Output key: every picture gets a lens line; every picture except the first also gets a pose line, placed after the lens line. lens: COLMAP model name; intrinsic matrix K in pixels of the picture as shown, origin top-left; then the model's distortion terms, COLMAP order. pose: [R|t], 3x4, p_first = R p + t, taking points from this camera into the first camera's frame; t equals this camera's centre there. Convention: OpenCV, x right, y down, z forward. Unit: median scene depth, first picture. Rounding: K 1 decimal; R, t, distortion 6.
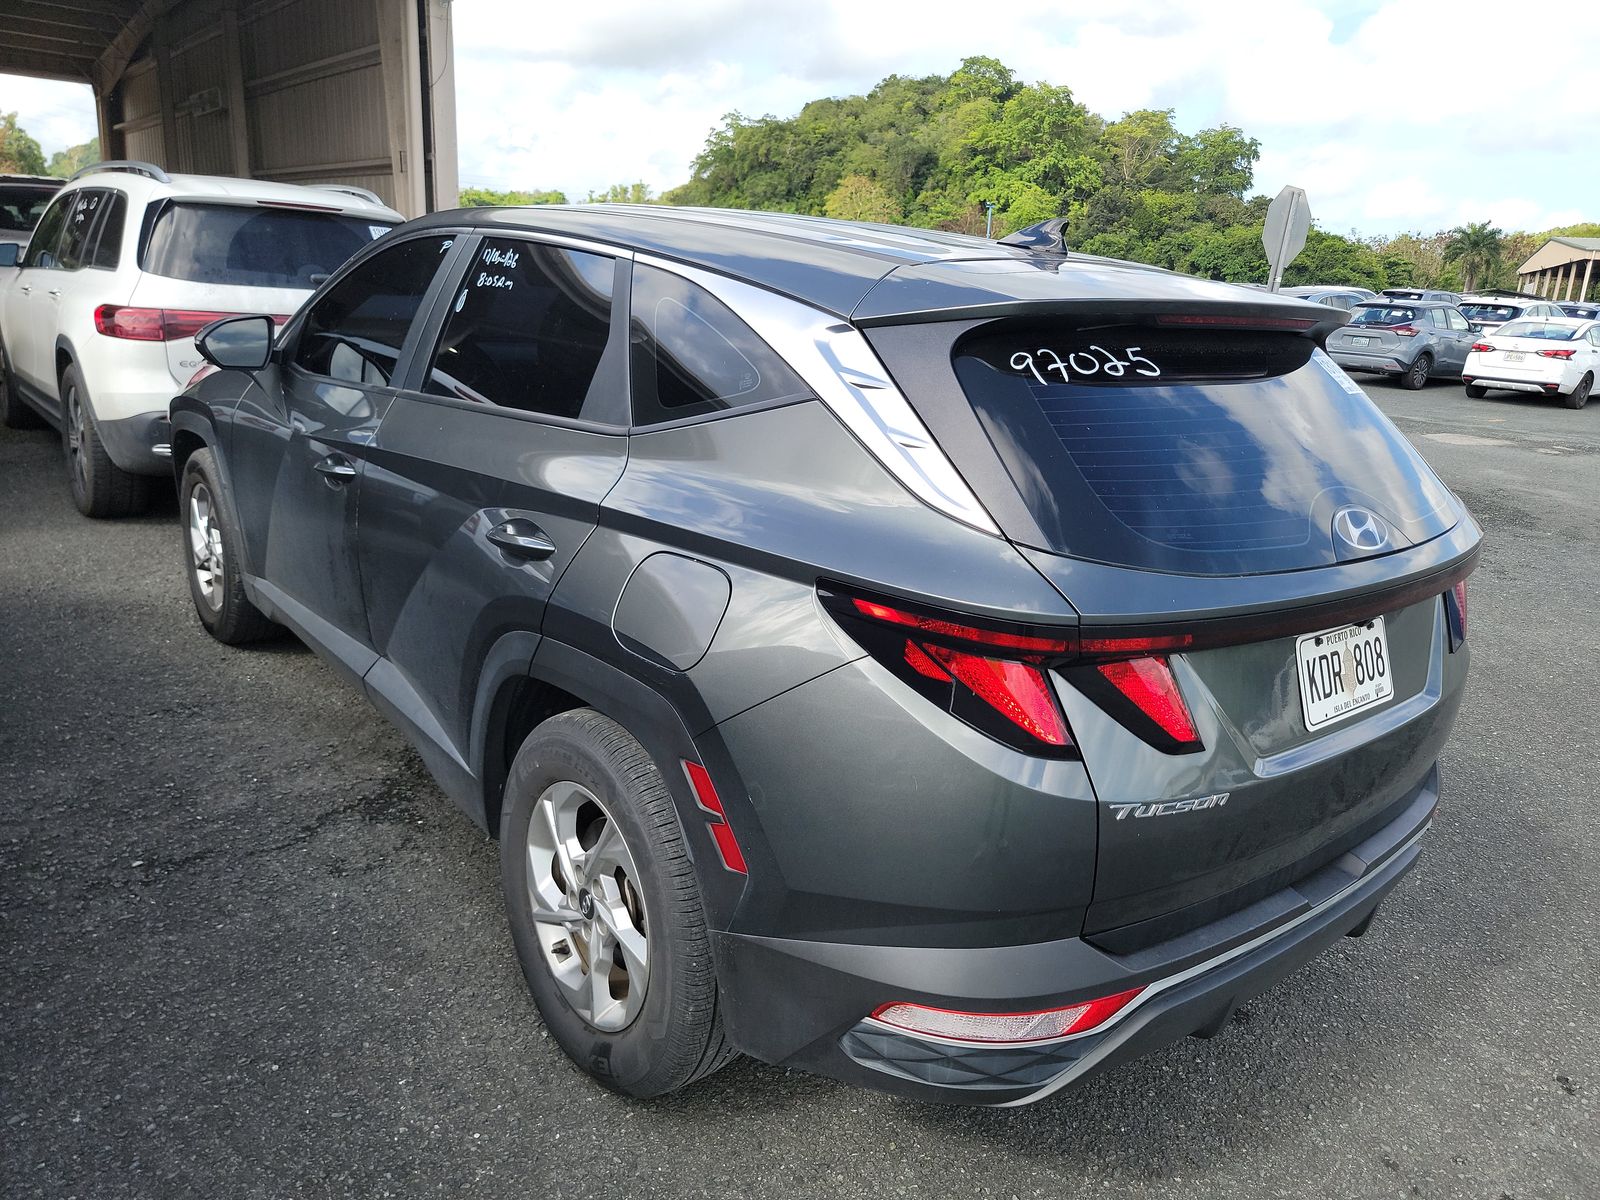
lens RADIAL K [[1106.4, 0, 782.8], [0, 1106.4, 593.3], [0, 0, 1]] dist [0.068420, -0.057907]
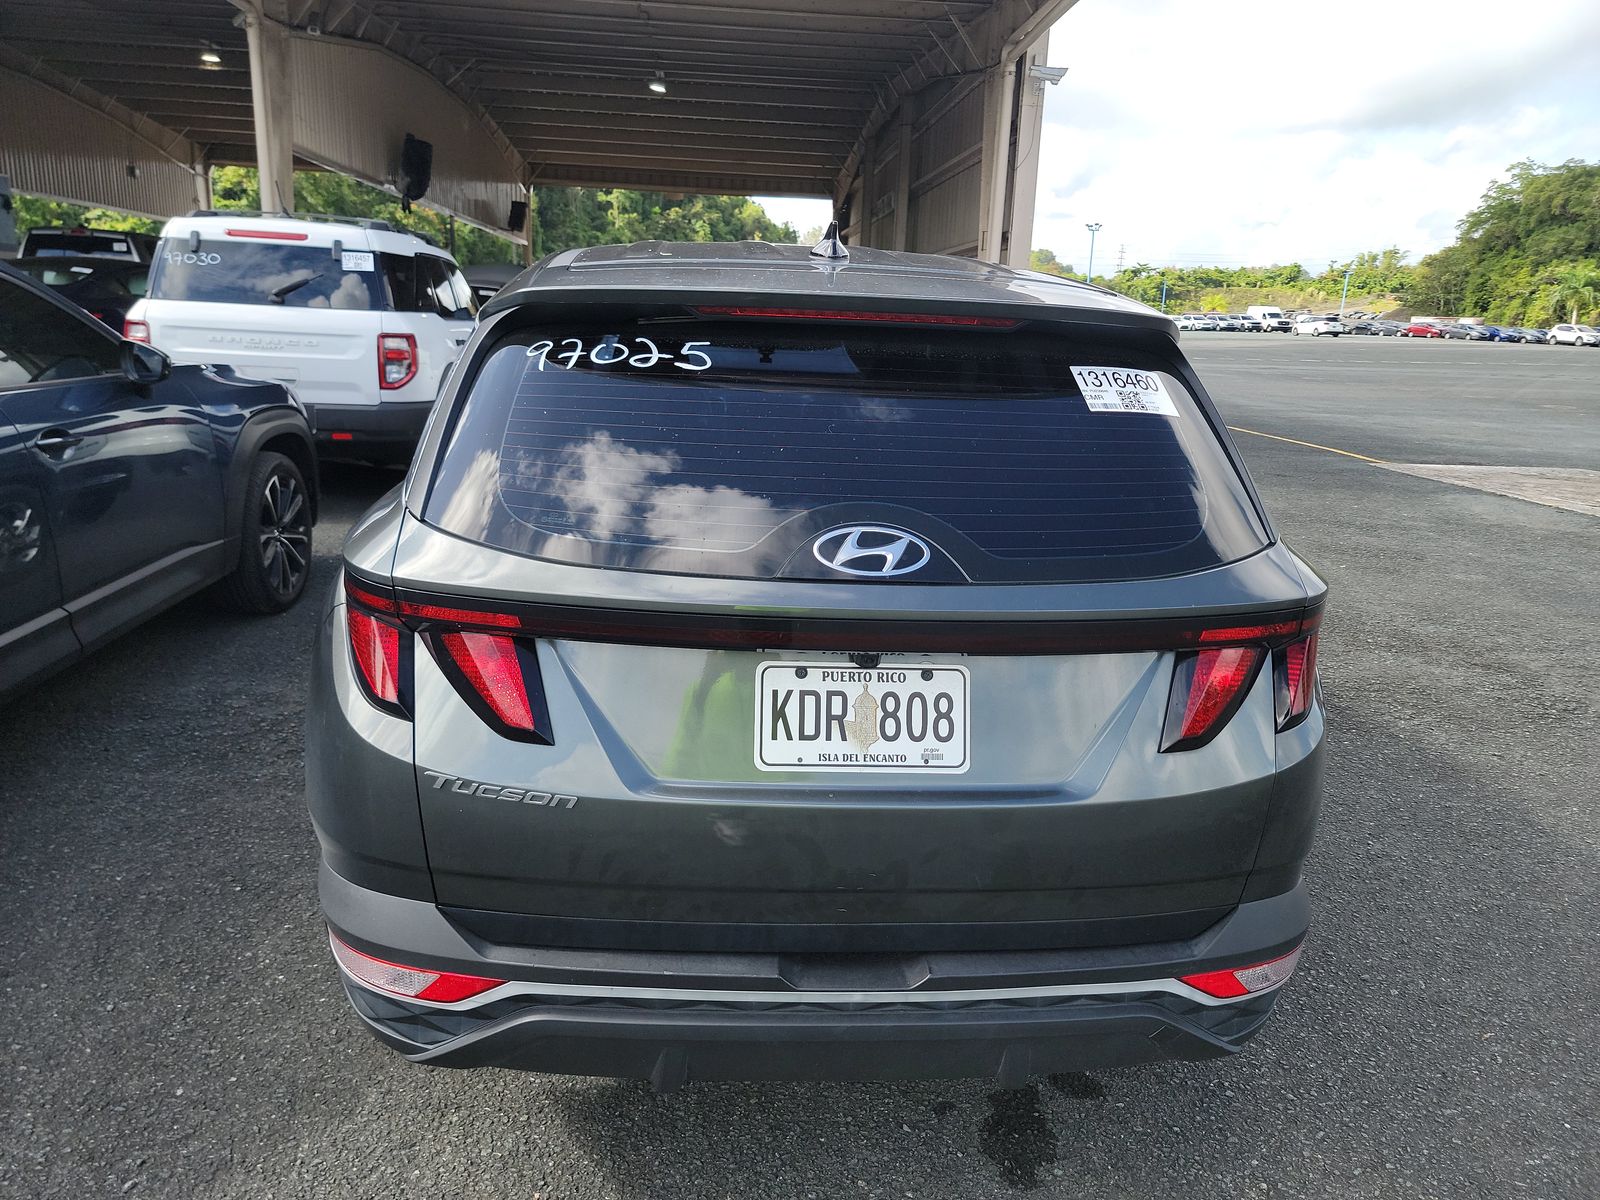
lens RADIAL K [[1106.4, 0, 782.8], [0, 1106.4, 593.3], [0, 0, 1]] dist [0.068420, -0.057907]
pose [[0.819341, 0.113524, -0.561955, 0.081122], [-0.150625, 0.988390, -0.019943, 0.000115], [0.553166, 0.100984, 0.826928, 0.023854]]
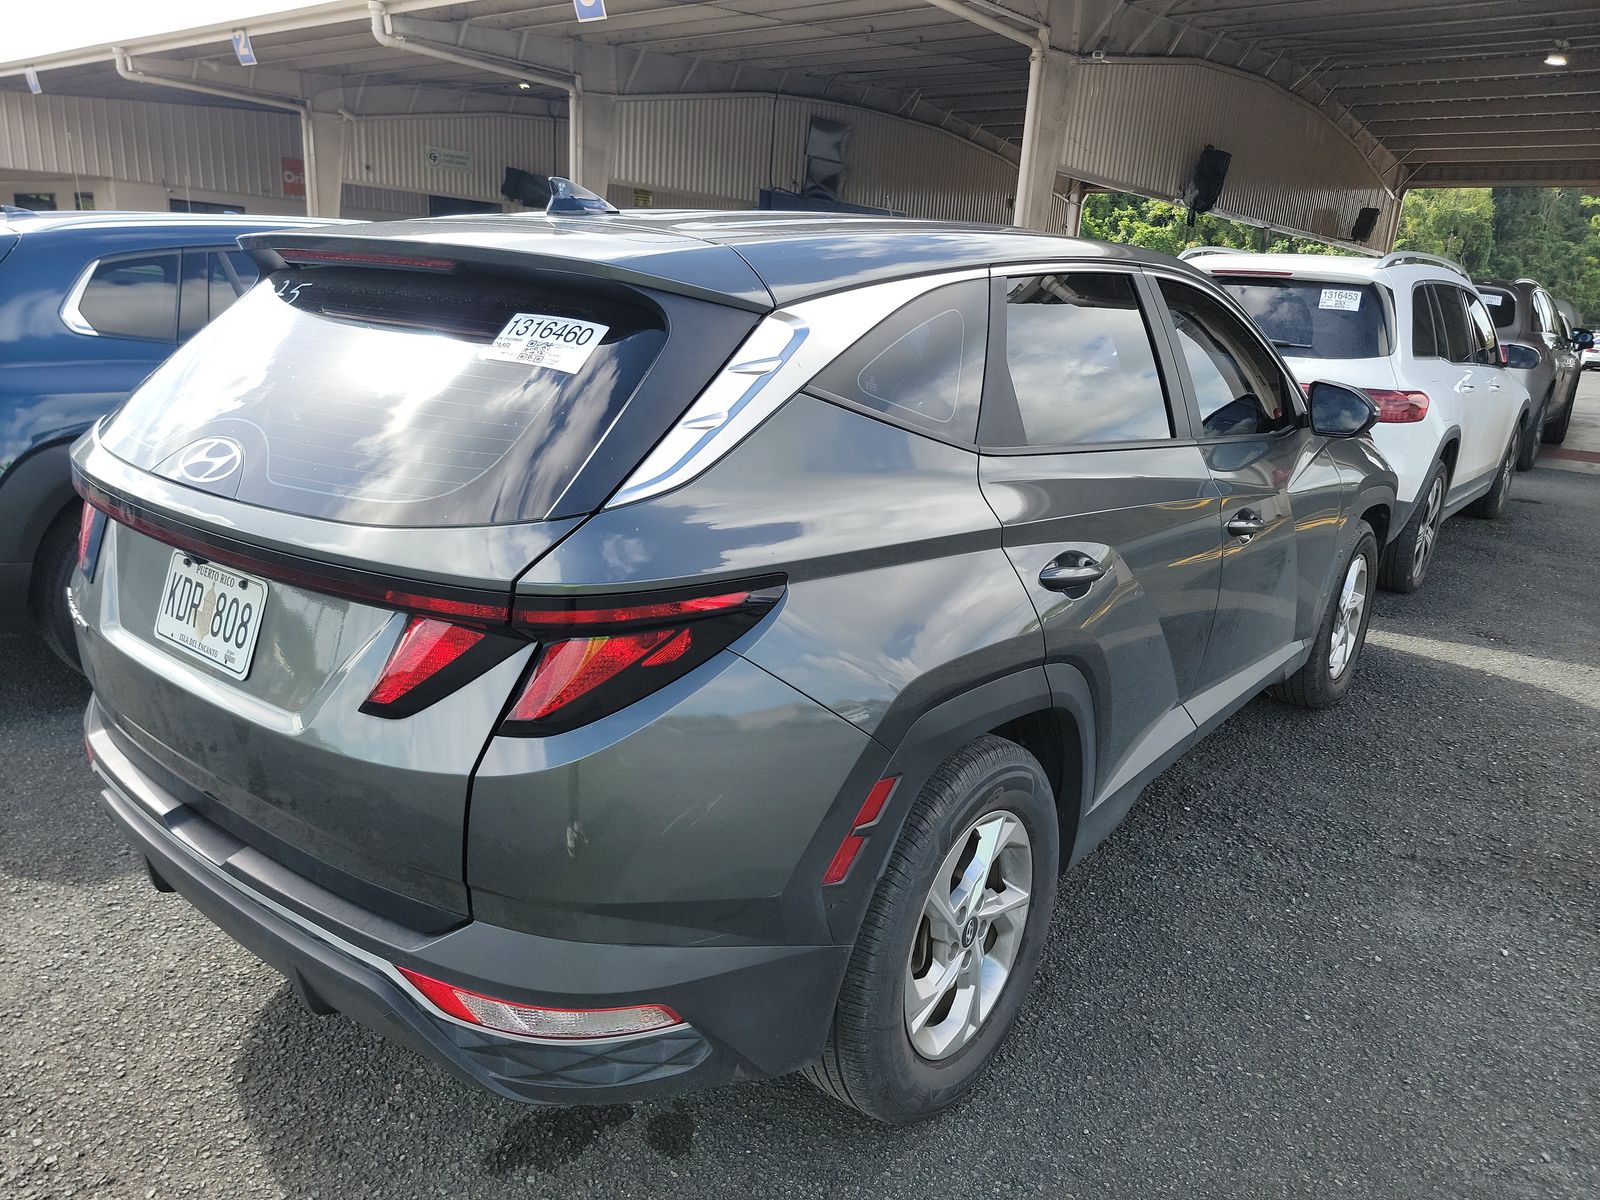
lens RADIAL K [[1094.3, 0, 772.1], [0, 1094.3, 603.9], [0, 0, 1]] dist [0.064661, -0.050635]
pose [[0.211425, 0.220964, -0.952090, 0.132737], [-0.310140, 0.938936, 0.149040, -0.019952], [0.926883, 0.263770, 0.267044, 0.105878]]
